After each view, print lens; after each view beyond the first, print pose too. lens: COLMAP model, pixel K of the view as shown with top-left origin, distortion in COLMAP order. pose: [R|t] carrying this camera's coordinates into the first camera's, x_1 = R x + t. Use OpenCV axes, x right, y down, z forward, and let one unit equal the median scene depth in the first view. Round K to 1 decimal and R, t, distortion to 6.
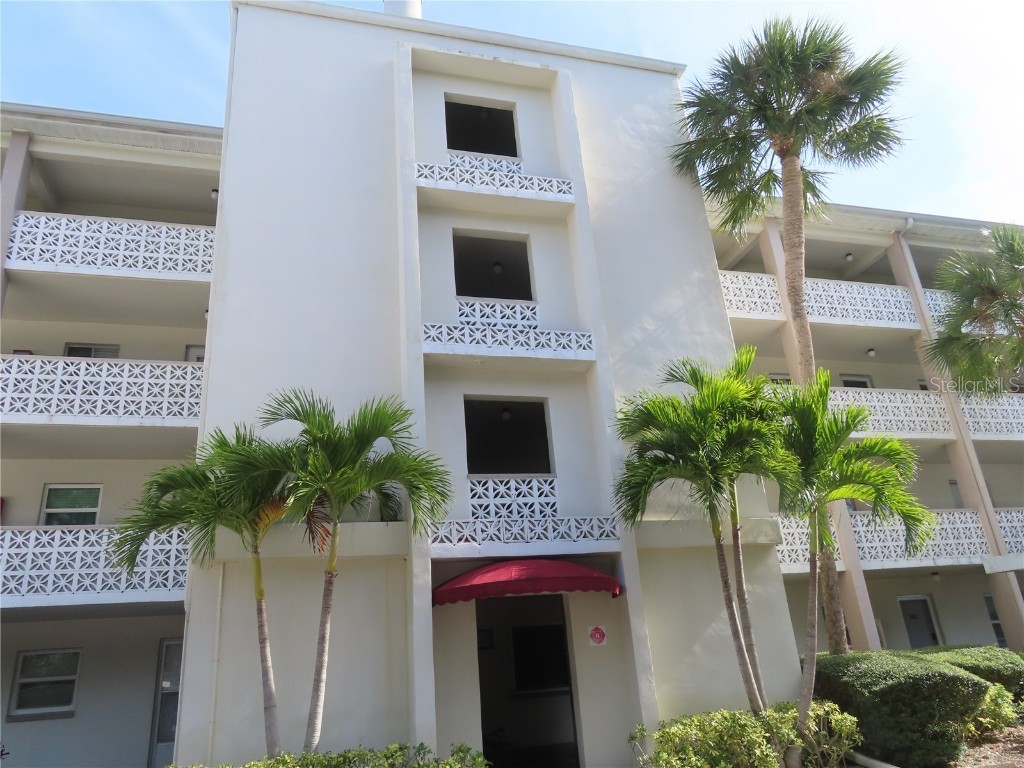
lens RADIAL K [[740.4, 0, 512.0], [0, 740.4, 384.0], [0, 0, 1]] dist [0.003309, -0.002632]
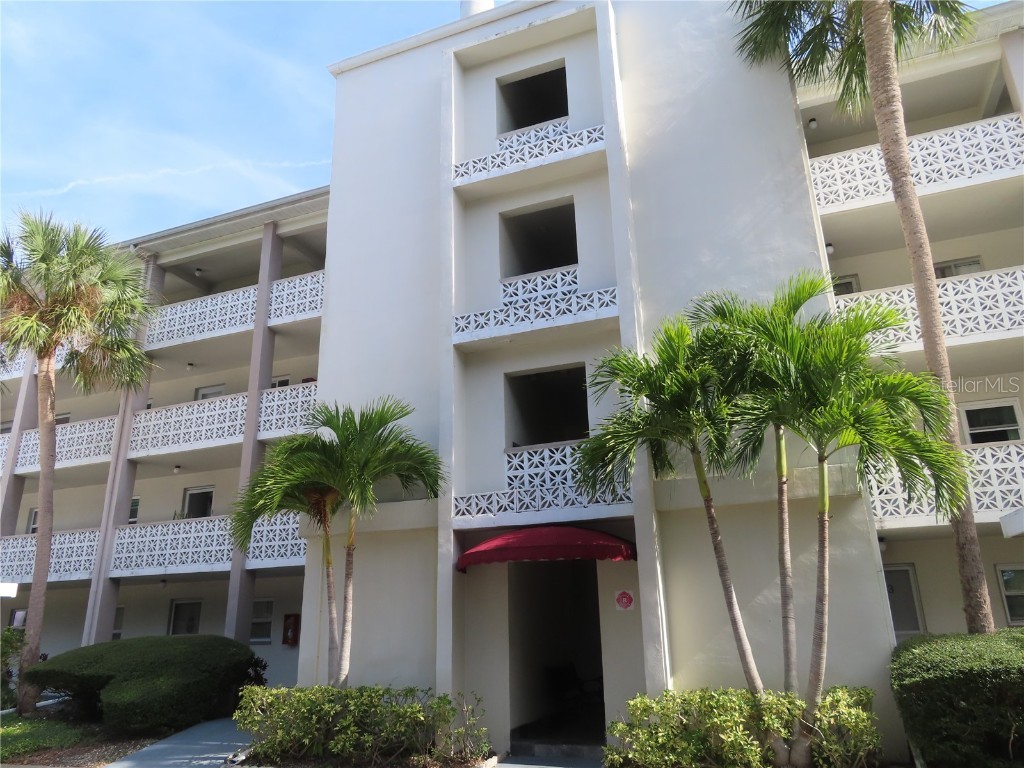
lens RADIAL K [[726.4, 0, 511.6], [0, 726.4, 397.3], [0, 0, 1]] dist [0.012471, -0.000343]
pose [[0.804700, -0.129564, -0.579371, 0.561893], [0.180658, 0.983055, 0.031081, 0.018312], [0.565527, -0.129679, 0.814471, 0.160780]]
